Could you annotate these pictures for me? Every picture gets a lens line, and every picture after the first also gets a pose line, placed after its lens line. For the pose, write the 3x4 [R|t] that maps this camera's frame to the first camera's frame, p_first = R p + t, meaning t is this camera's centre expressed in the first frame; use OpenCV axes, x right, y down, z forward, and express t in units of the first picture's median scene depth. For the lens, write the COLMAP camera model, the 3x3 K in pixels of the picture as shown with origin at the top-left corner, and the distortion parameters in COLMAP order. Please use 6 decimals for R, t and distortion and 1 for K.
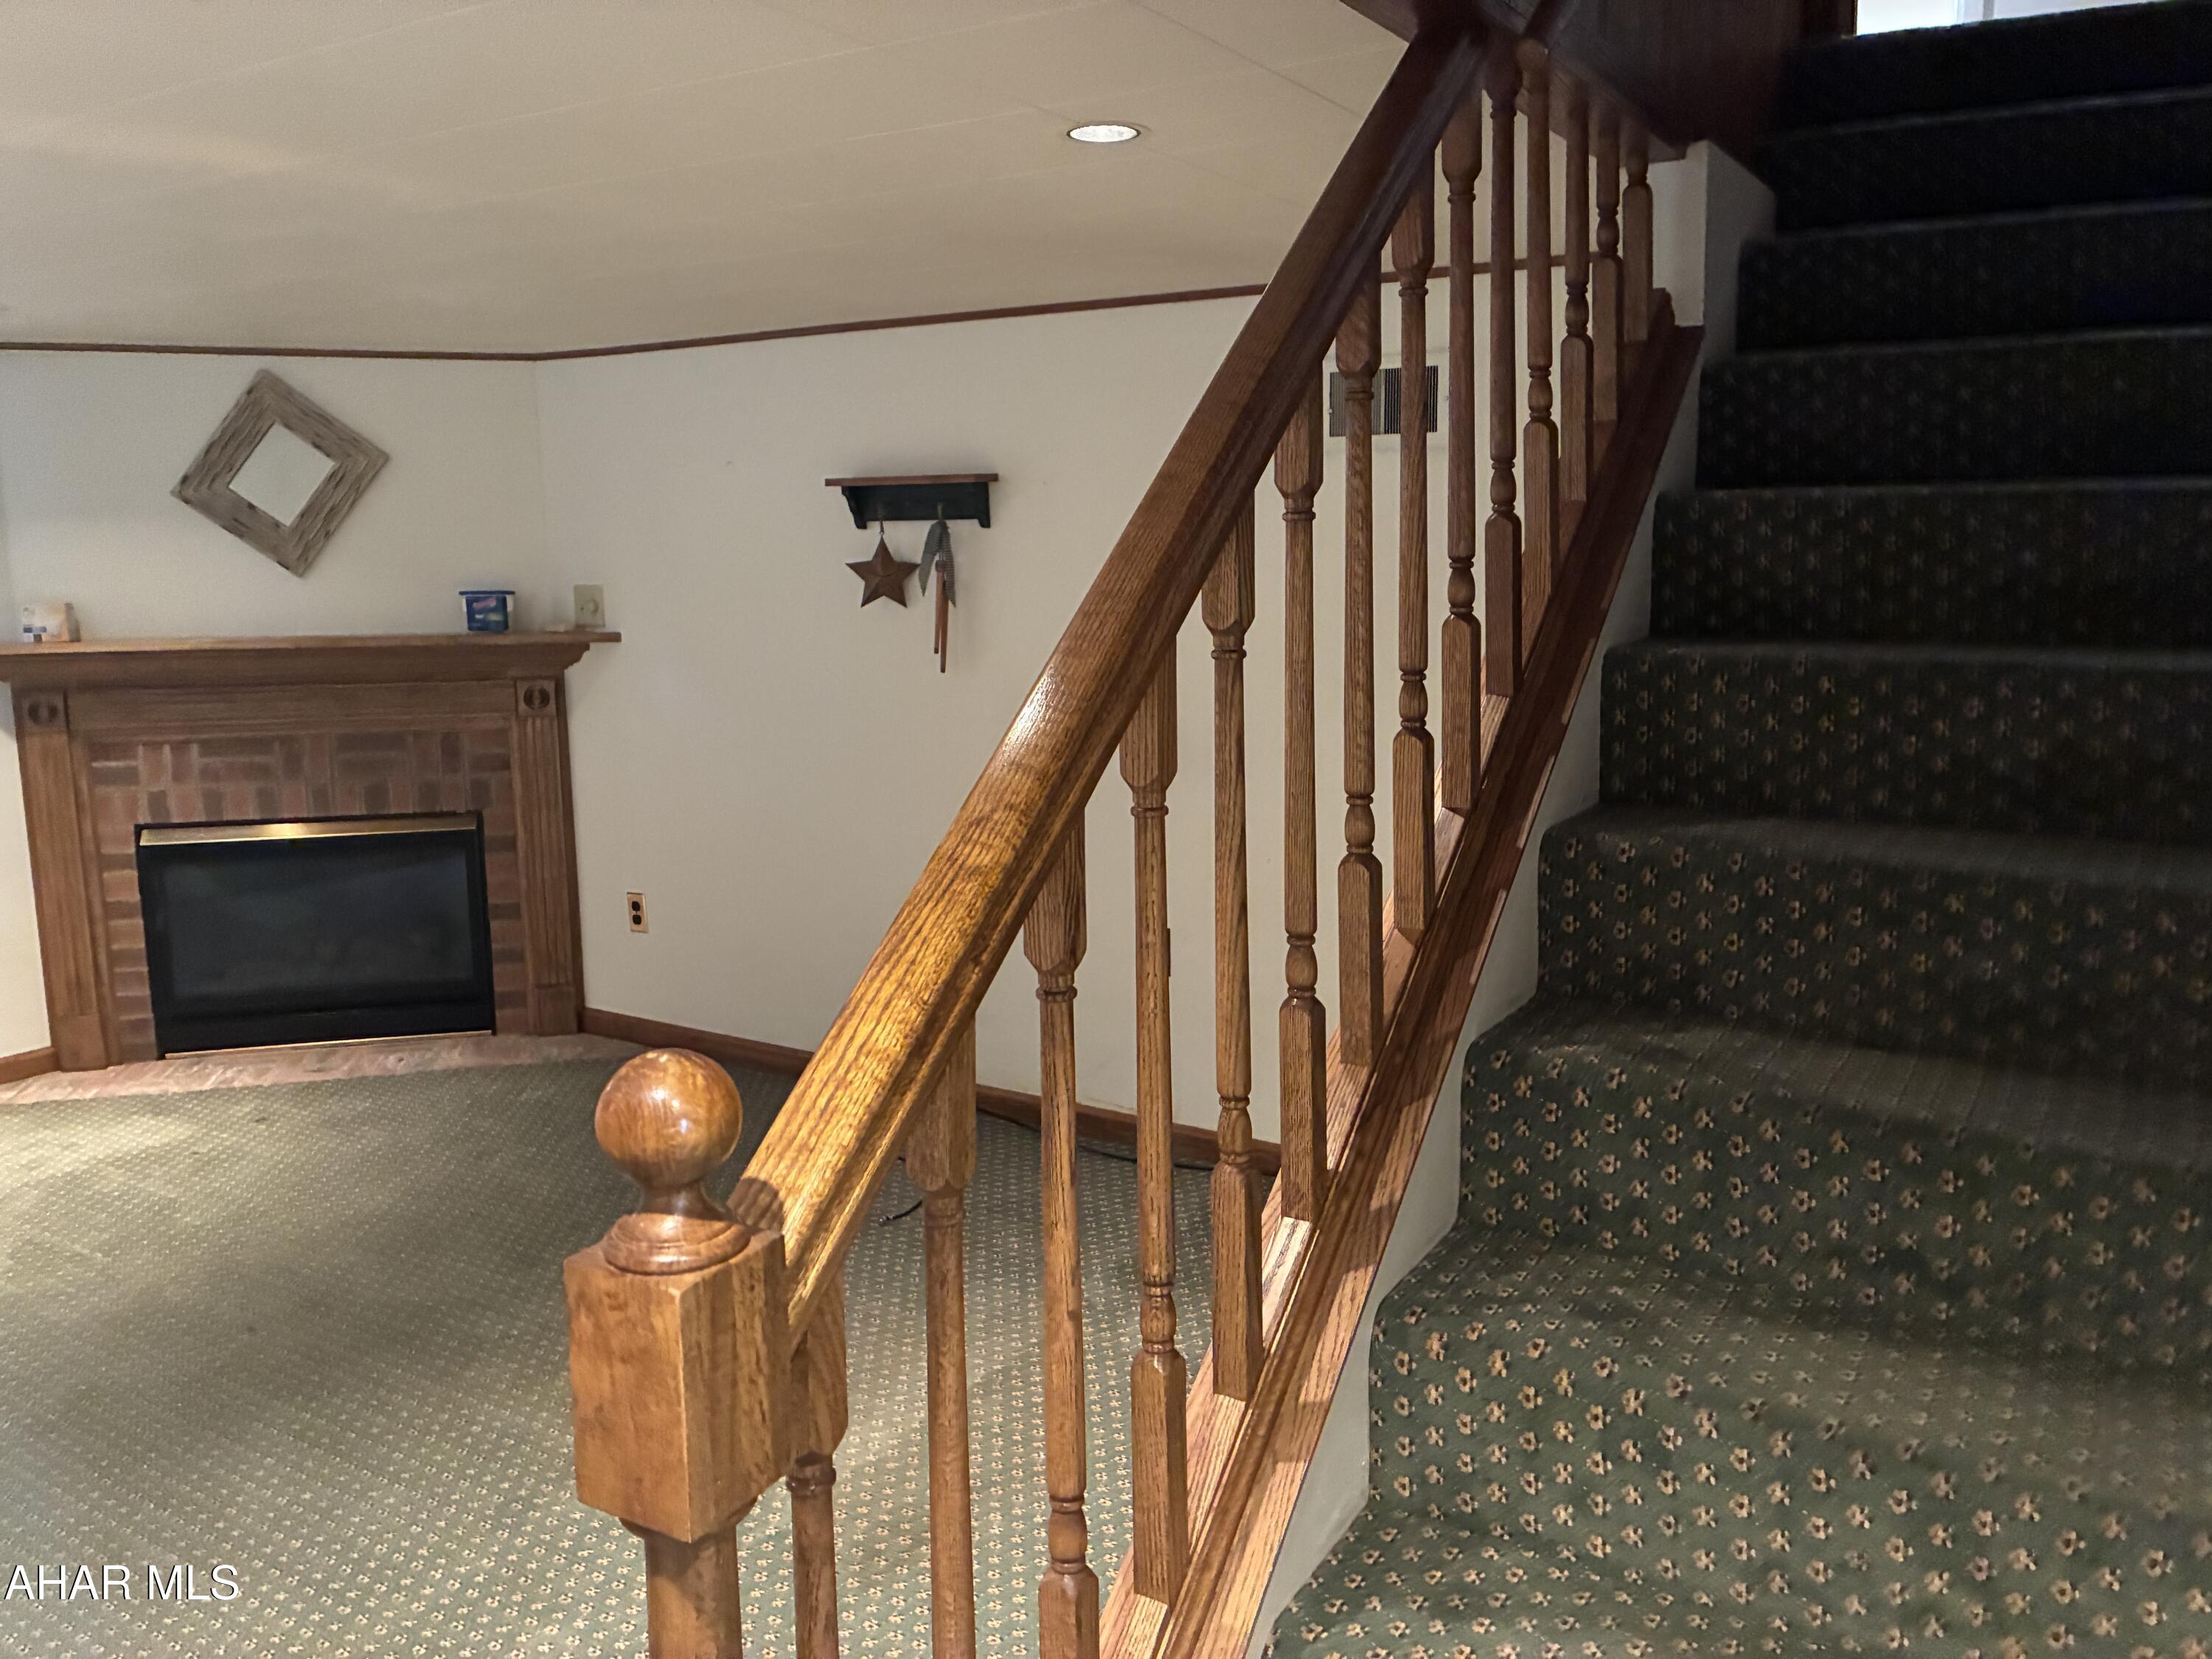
lens RADIAL K [[1681.1, 0, 1106.4], [0, 1681.1, 822.1], [0, 0, 1]] dist [0.040178, -0.044017]
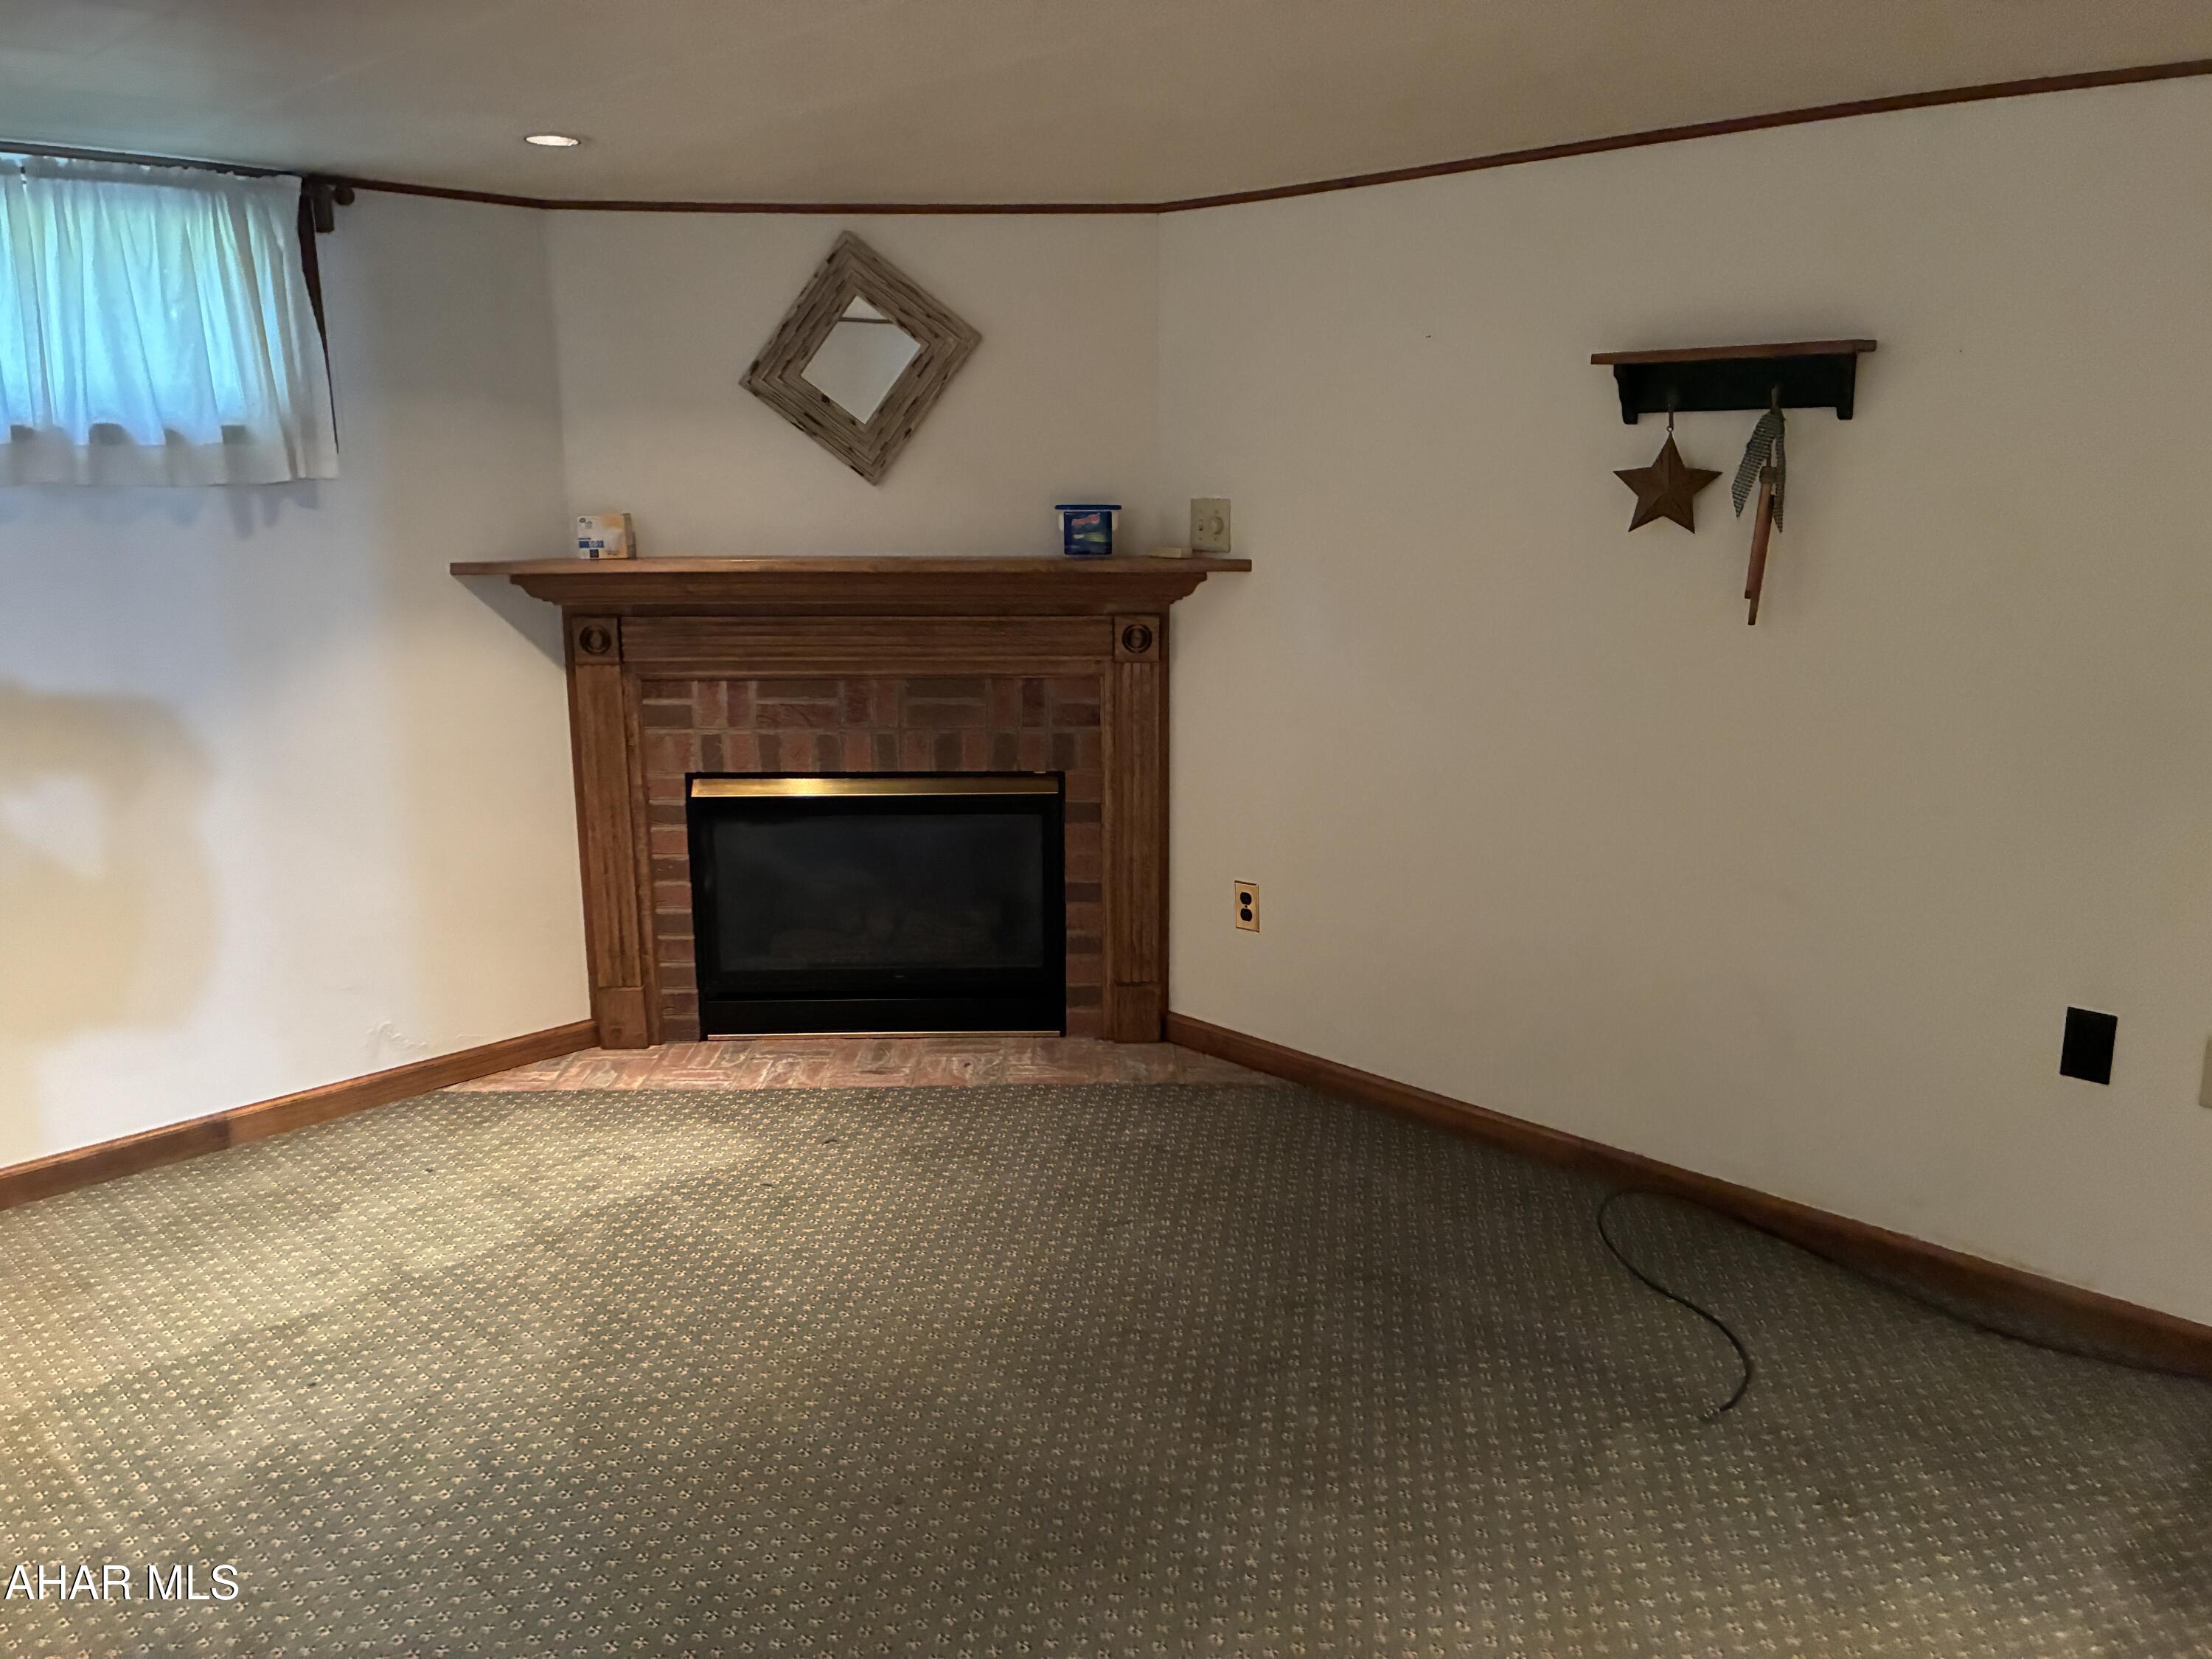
lens RADIAL K [[1681.1, 0, 1120.5], [0, 1681.1, 833.2], [0, 0, 1]] dist [0.040178, -0.044017]
pose [[0.977894, 0.052136, -0.202497, -0.181483], [-0.041000, 0.997427, 0.058809, -0.027573], [0.205042, -0.049206, 0.977515, 0.204408]]
